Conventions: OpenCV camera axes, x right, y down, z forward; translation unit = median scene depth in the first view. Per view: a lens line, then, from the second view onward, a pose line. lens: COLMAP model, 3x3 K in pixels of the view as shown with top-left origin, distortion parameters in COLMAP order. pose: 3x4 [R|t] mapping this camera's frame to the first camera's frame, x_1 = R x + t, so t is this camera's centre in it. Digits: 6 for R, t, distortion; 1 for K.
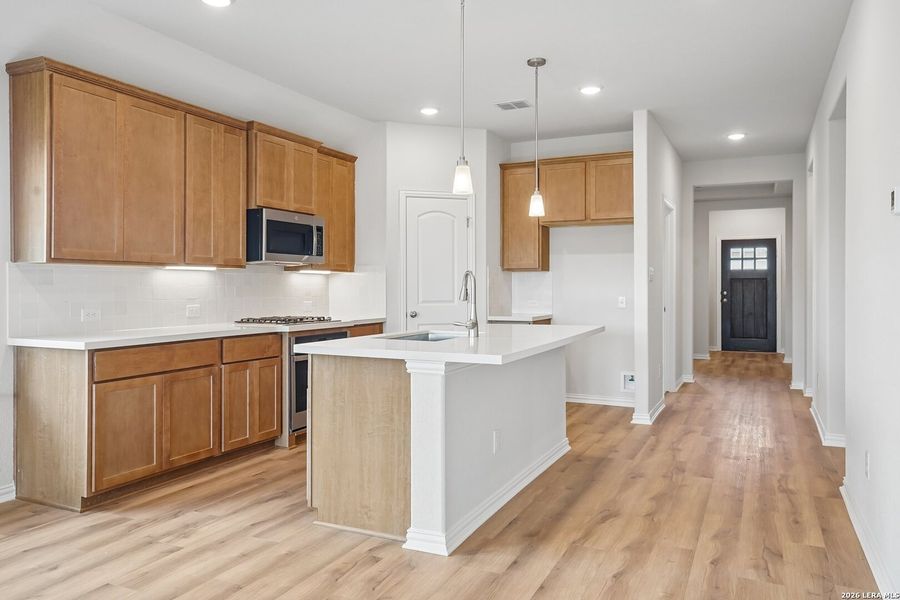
lens RADIAL K [[636.3, 0, 448.0], [0, 636.3, 287.5], [0, 0, 1]] dist [-0.001990, 0.000380]
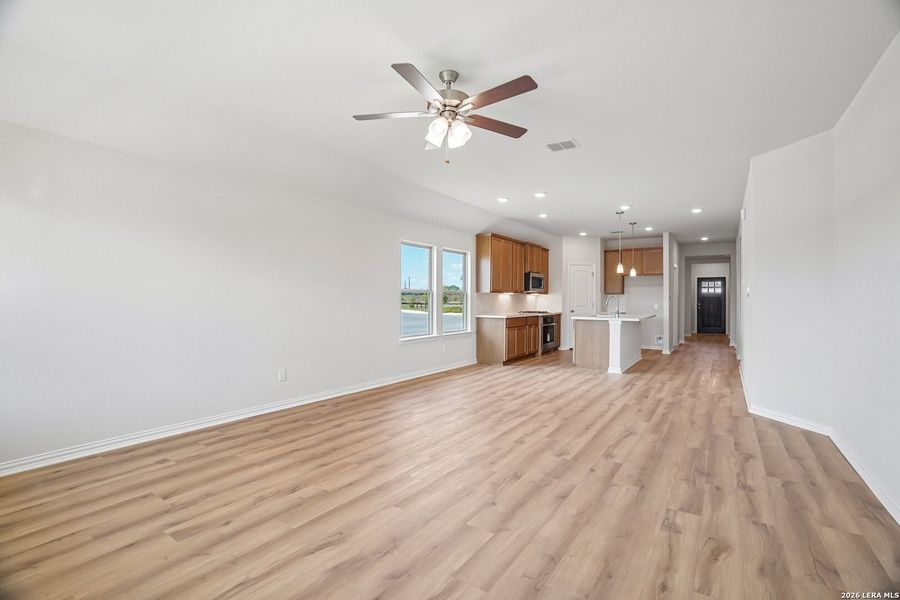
lens RADIAL K [[415.0, 0, 452.7], [0, 415.0, 299.5], [0, 0, 1]] dist [-0.044343, 0.000689]
pose [[0.991604, 0.005336, -0.129204, -0.332800], [-0.005824, 0.999977, -0.003399, 0.004318], [0.129183, 0.004123, 0.991612, -0.744280]]
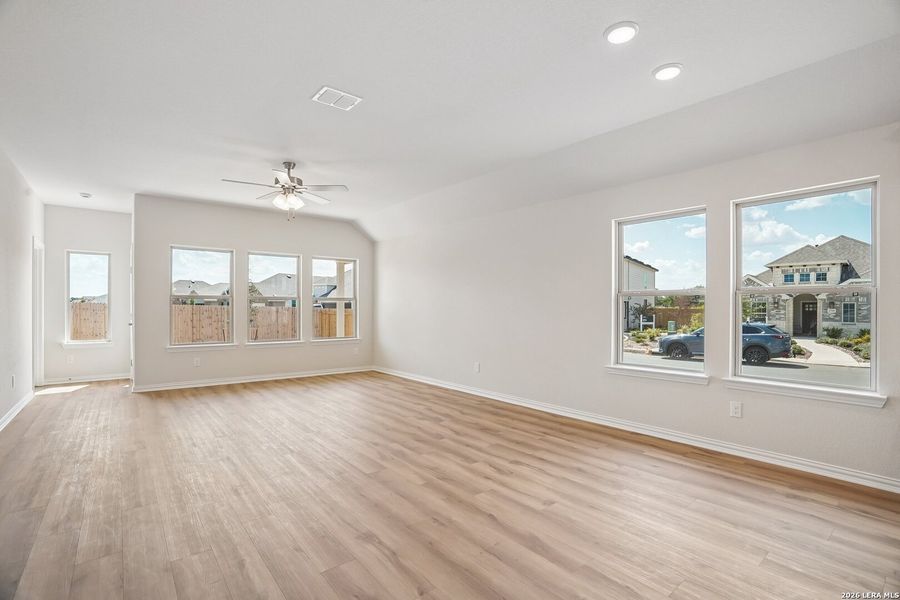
lens RADIAL K [[437.0, 0, 454.6], [0, 437.0, 308.5], [0, 0, 1]] dist [-0.051878, -0.000231]
pose [[-0.433391, 0.007332, -0.901176, 0.250793], [-0.002233, 0.999955, 0.009209, -0.006299], [0.901203, 0.006004, -0.433355, 0.460856]]
